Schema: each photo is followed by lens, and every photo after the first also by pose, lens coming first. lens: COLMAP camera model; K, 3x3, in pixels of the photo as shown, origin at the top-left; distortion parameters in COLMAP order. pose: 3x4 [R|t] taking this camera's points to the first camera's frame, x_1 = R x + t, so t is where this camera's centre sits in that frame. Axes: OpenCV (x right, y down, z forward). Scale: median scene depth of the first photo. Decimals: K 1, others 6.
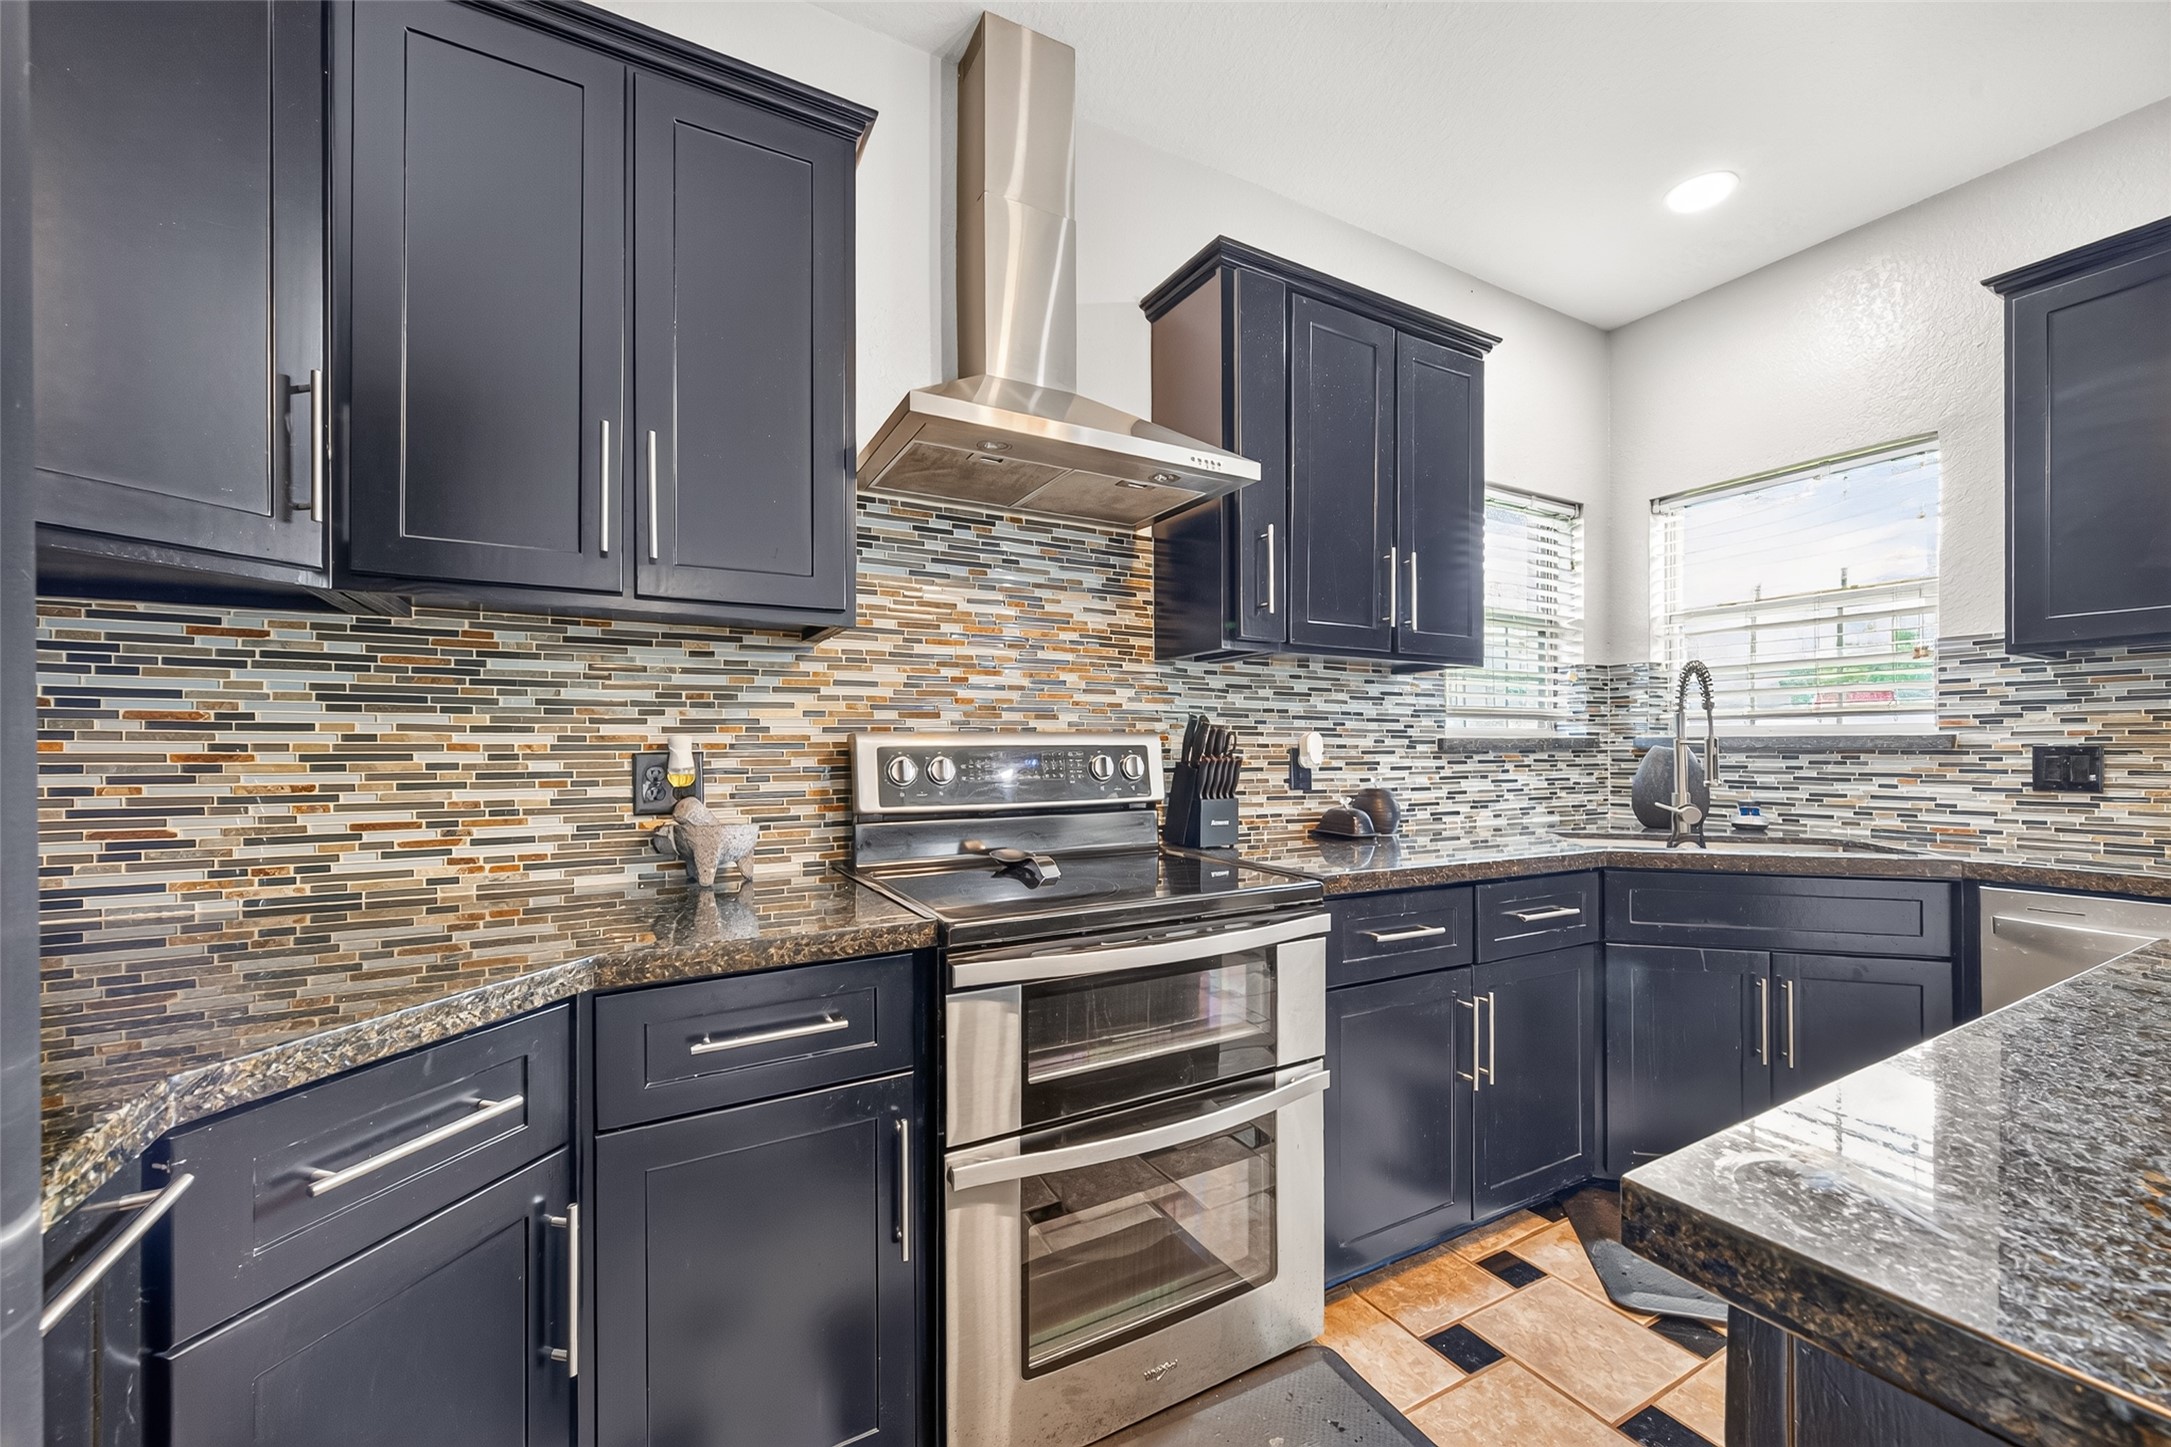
lens RADIAL K [[844.8, 0, 1085.8], [0, 844.8, 745.1], [0, 0, 1]] dist [0.004872, -0.000547]
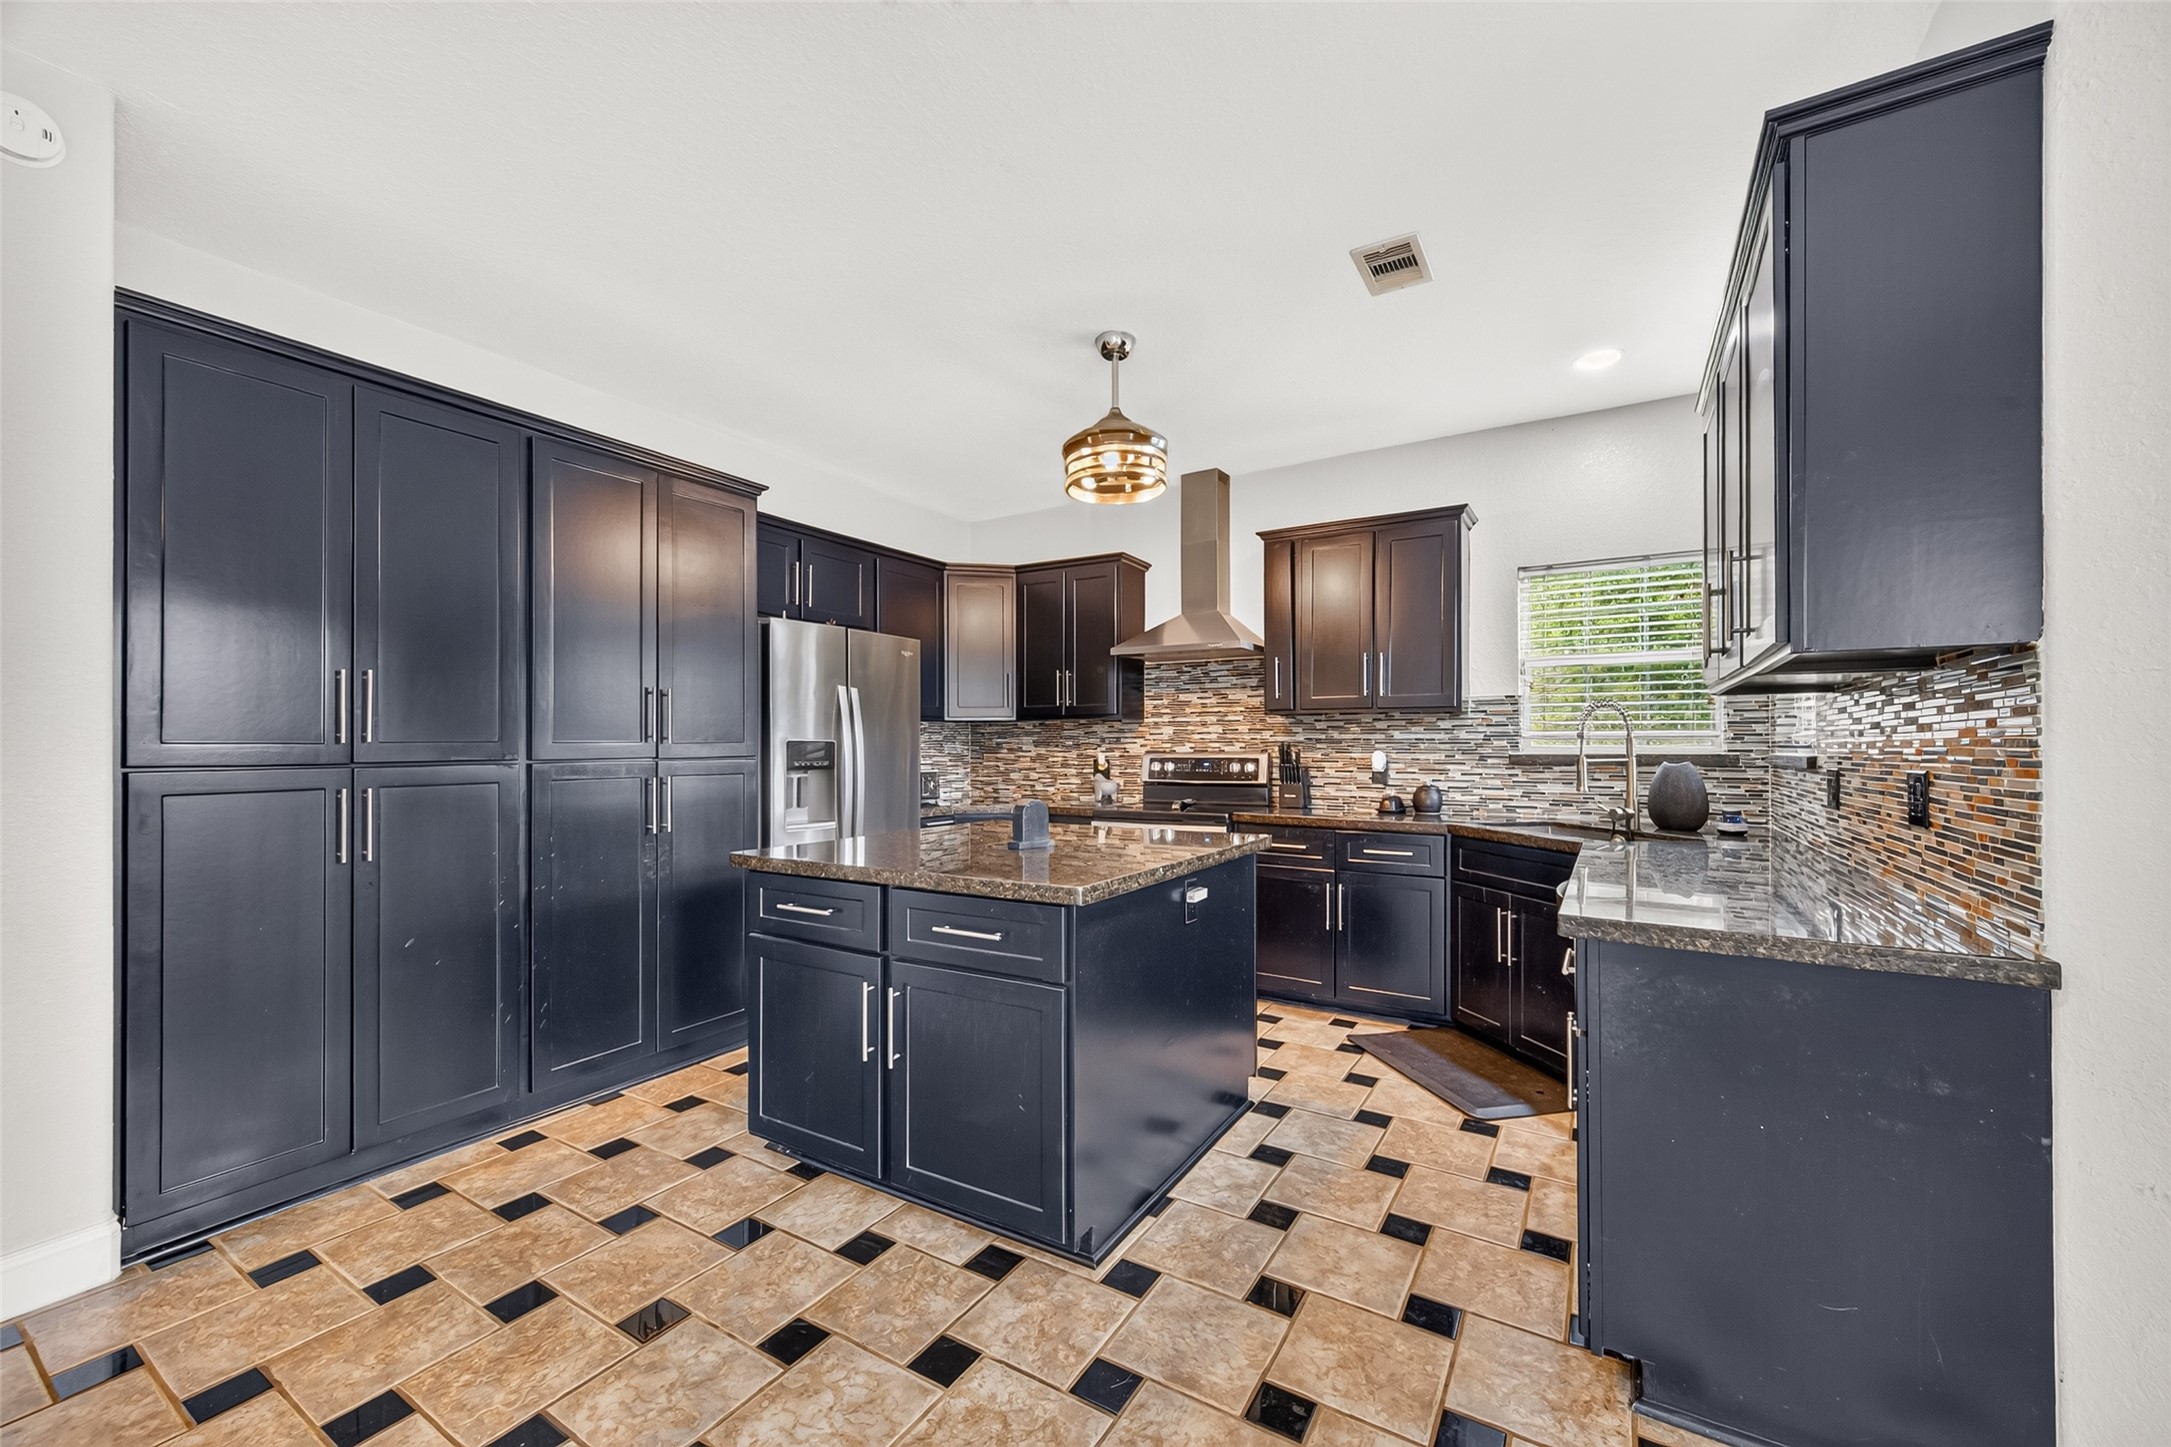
lens RADIAL K [[844.8, 0, 1092.4], [0, 844.8, 735.7], [0, 0, 1]] dist [0.004872, -0.000547]
pose [[0.489873, -0.012254, -0.871708, 1.839012], [-0.000458, 0.999897, -0.014313, -0.026647], [0.871794, 0.007411, 0.489817, -0.463184]]
